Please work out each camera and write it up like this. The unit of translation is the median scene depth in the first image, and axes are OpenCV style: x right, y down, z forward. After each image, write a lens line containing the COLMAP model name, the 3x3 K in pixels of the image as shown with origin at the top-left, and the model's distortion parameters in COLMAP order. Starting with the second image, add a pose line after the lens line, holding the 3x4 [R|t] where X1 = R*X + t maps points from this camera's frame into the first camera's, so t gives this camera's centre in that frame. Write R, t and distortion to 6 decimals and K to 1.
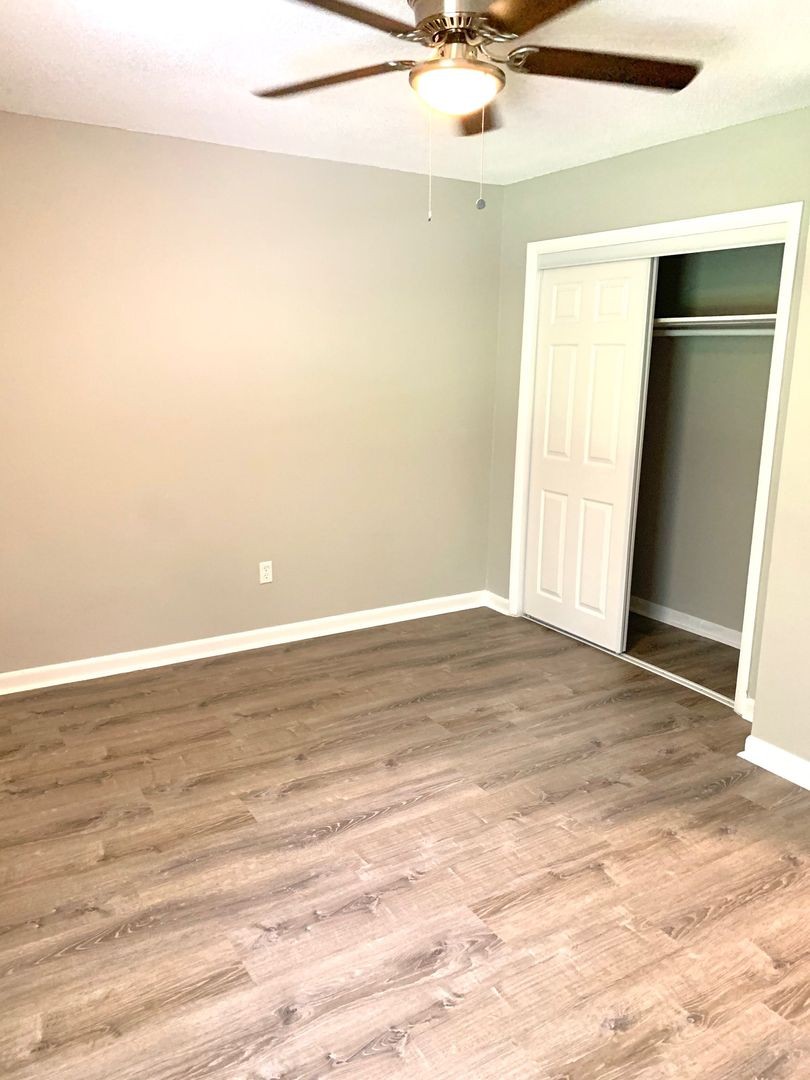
lens RADIAL K [[832.2, 0, 405.0], [0, 832.2, 540.0], [0, 0, 1]] dist [0.016312, -0.014344]
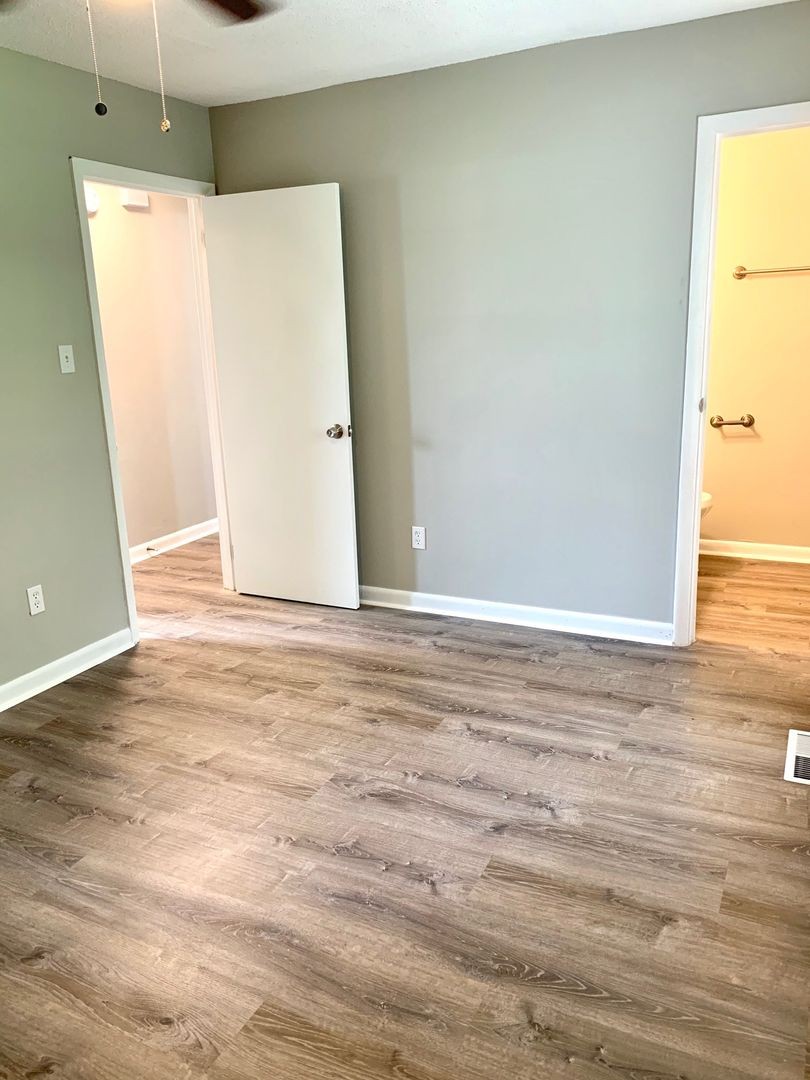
lens RADIAL K [[859.2, 0, 405.0], [0, 859.2, 540.0], [0, 0, 1]] dist [-0.013983, -0.001640]
pose [[-0.538253, -0.207796, 0.816765, -0.835589], [0.211995, 0.904585, 0.369844, -0.256534], [-0.815685, 0.372219, -0.442844, 1.255686]]
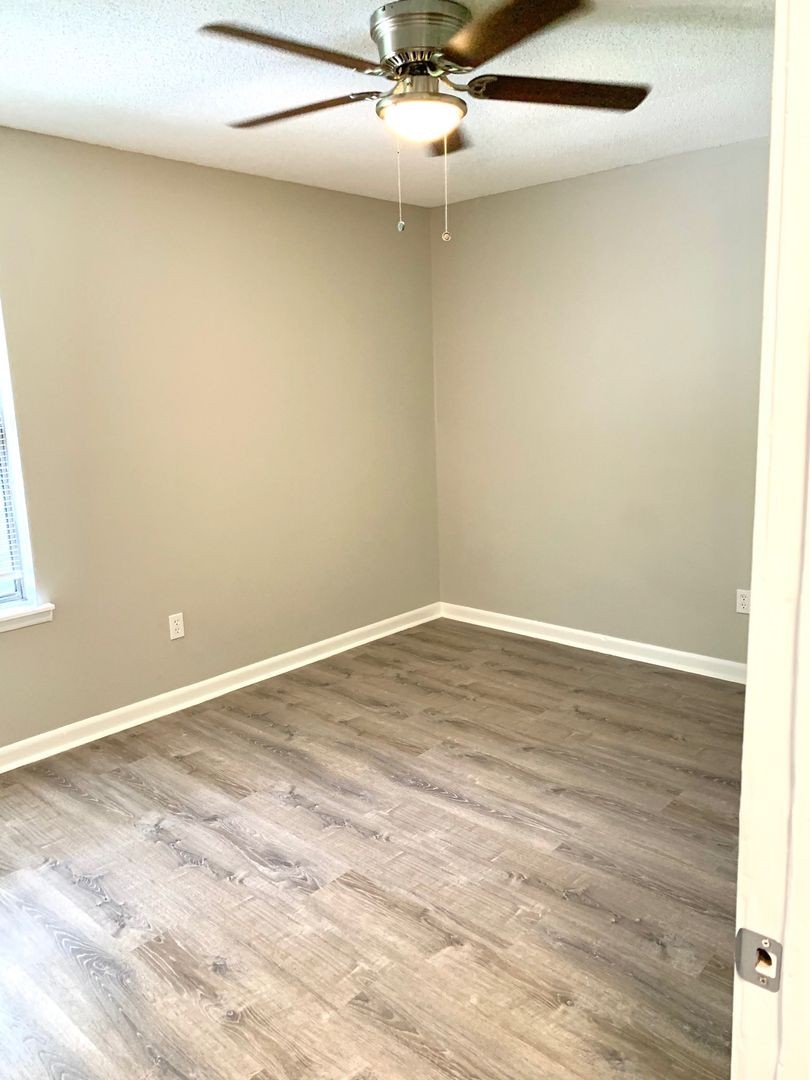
lens RADIAL K [[817.6, 0, 381.5], [0, 817.6, 520.6], [0, 0, 1]] dist [0.010495, -0.000571]
pose [[0.269725, 0.149886, -0.951201, 1.038618], [-0.176805, 0.978727, 0.104088, -0.130959], [0.946567, 0.140102, 0.290487, 0.653858]]
